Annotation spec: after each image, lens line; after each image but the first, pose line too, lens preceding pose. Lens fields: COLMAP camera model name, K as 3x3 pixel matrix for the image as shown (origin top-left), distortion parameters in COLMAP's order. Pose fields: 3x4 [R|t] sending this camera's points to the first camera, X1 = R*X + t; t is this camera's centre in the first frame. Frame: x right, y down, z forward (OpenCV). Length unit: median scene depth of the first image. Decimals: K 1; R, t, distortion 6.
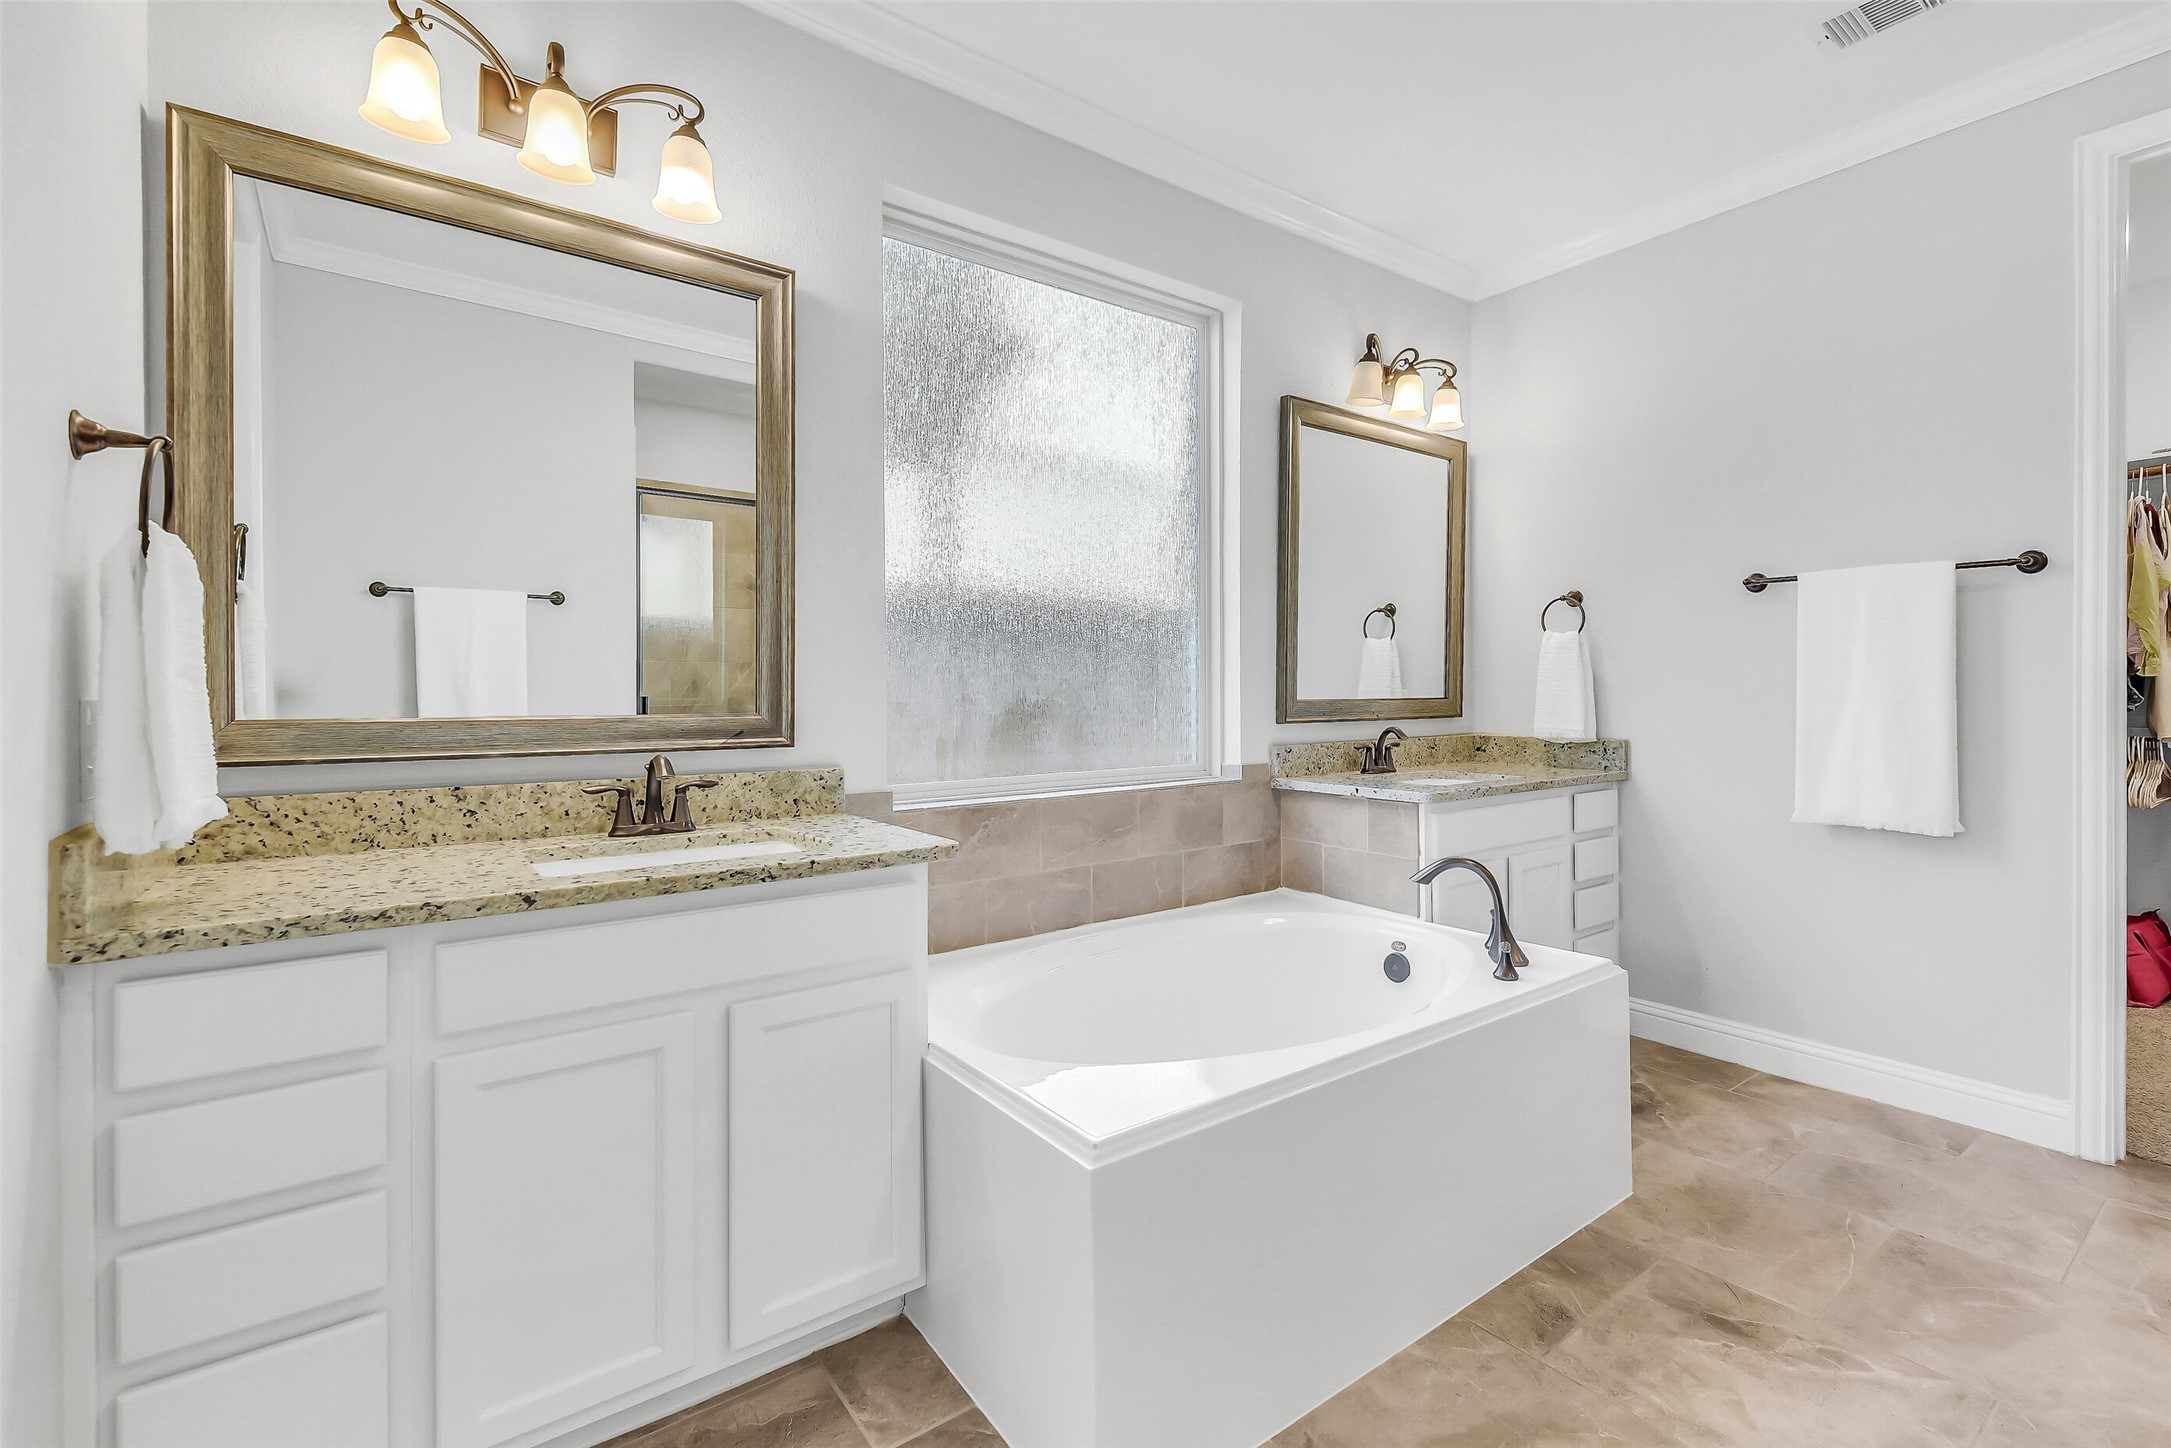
lens RADIAL K [[945.1, 0, 1099.0], [0, 945.1, 698.1], [0, 0, 1]] dist [0.023292, -0.011797]
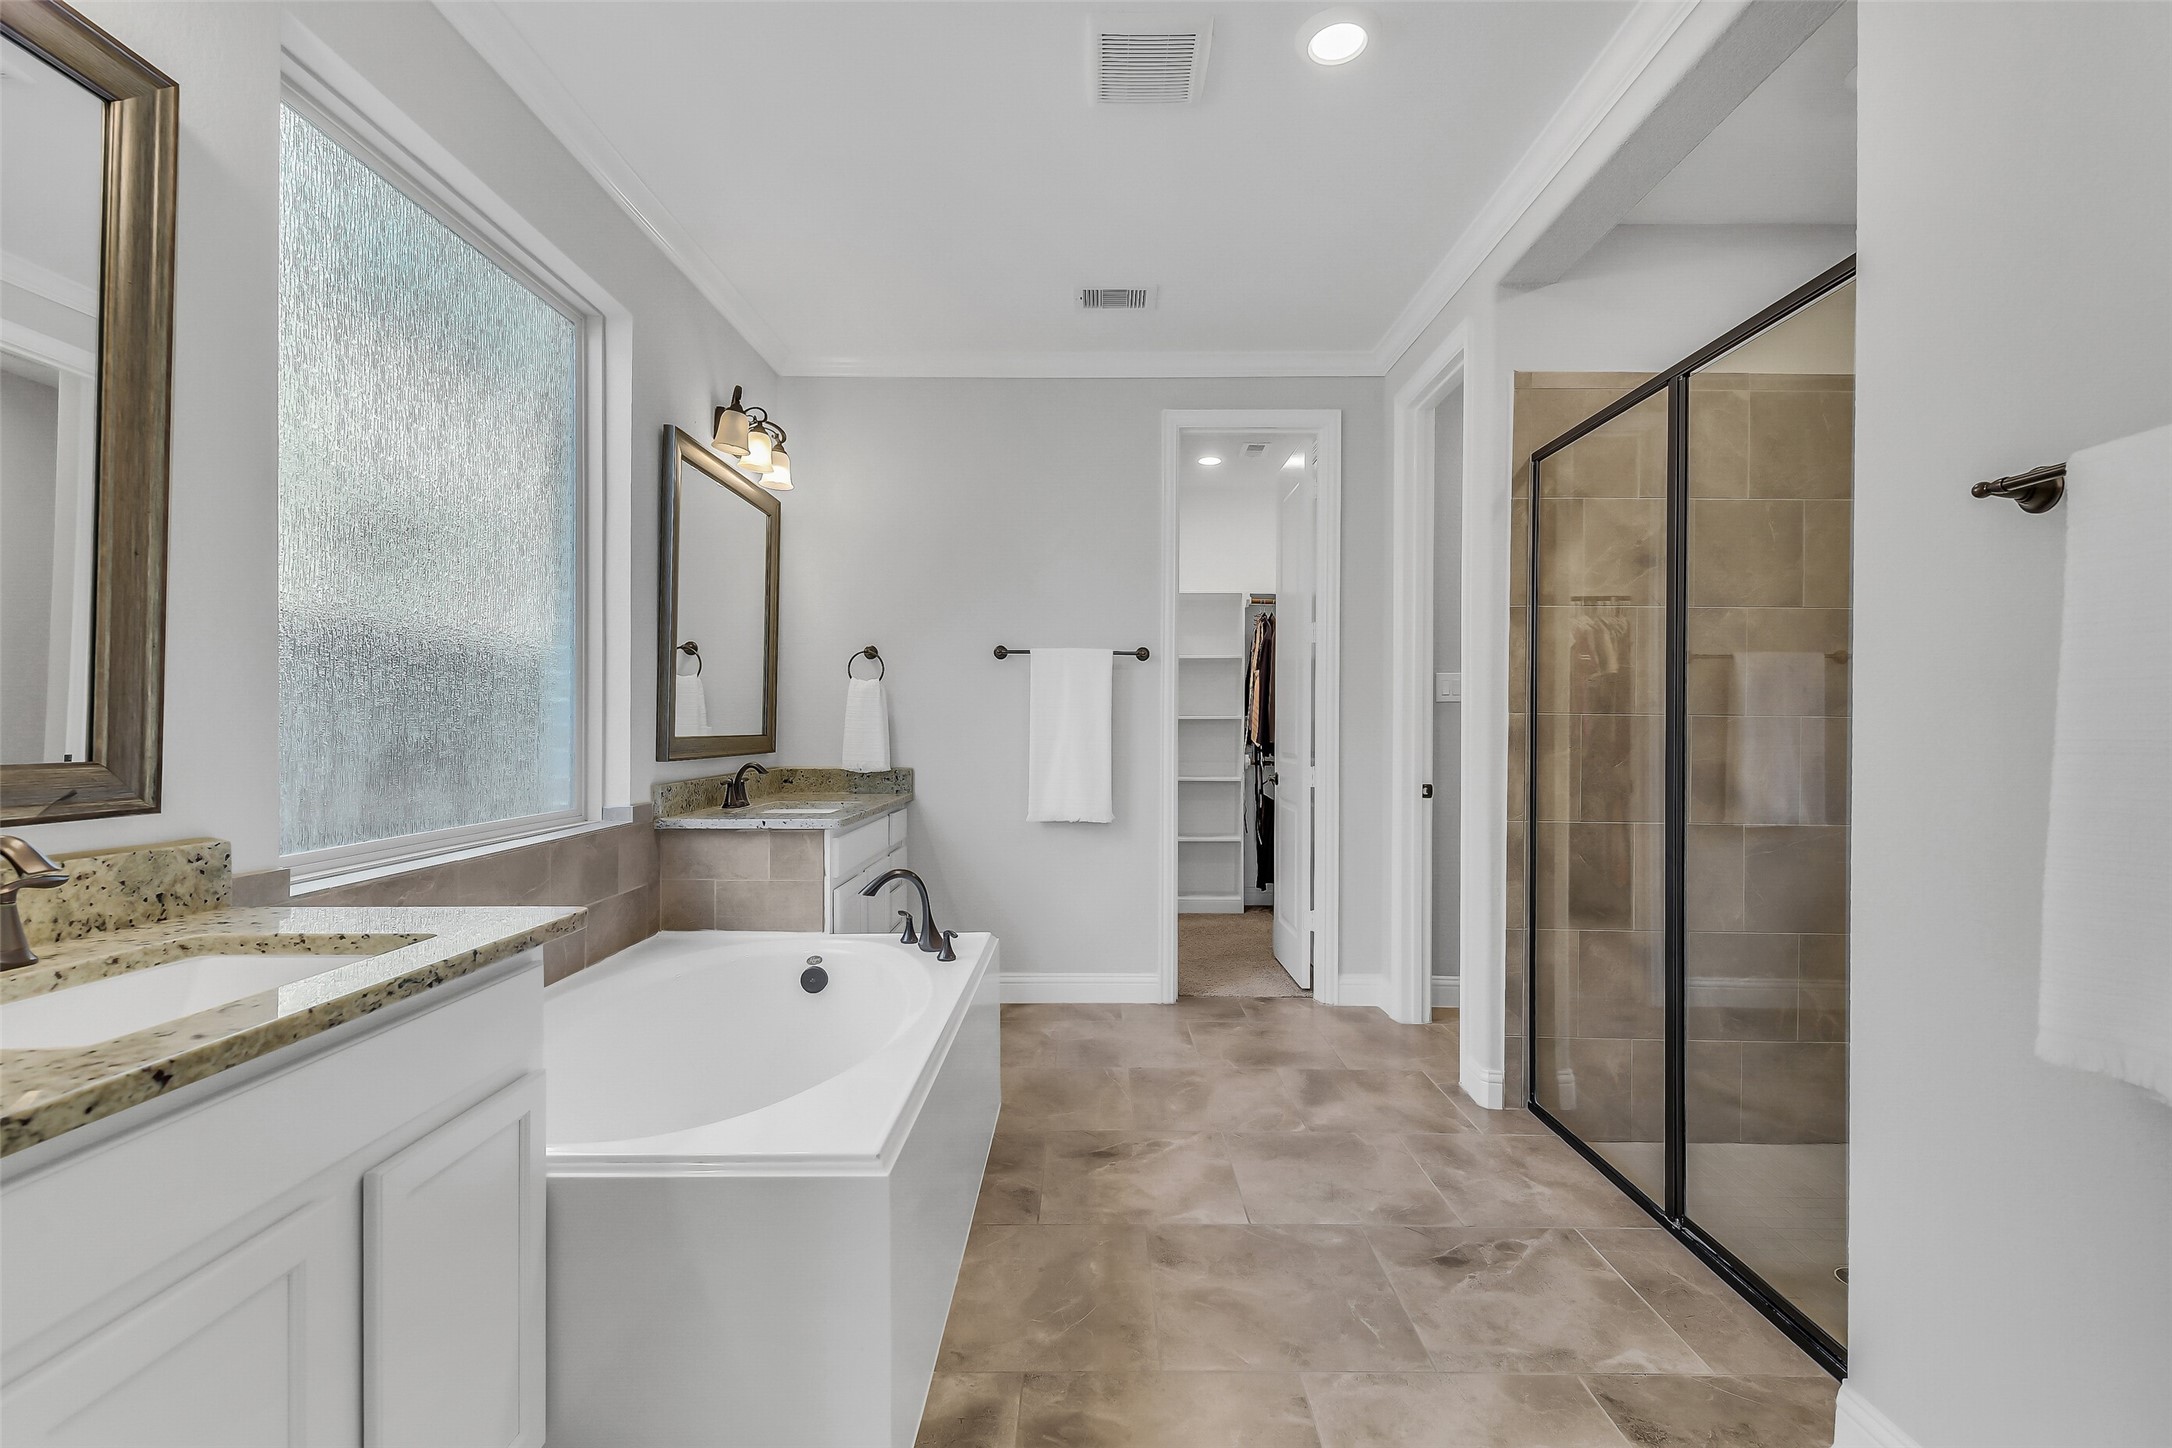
lens RADIAL K [[937.5, 0, 1086.0], [0, 937.5, 724.0], [0, 0, 1]] dist [0.013142, -0.005395]
pose [[0.600758, 0.008942, 0.799381, -0.379281], [-0.000922, 0.999945, -0.010492, -0.002127], [-0.799431, 0.005566, 0.600733, 0.091905]]
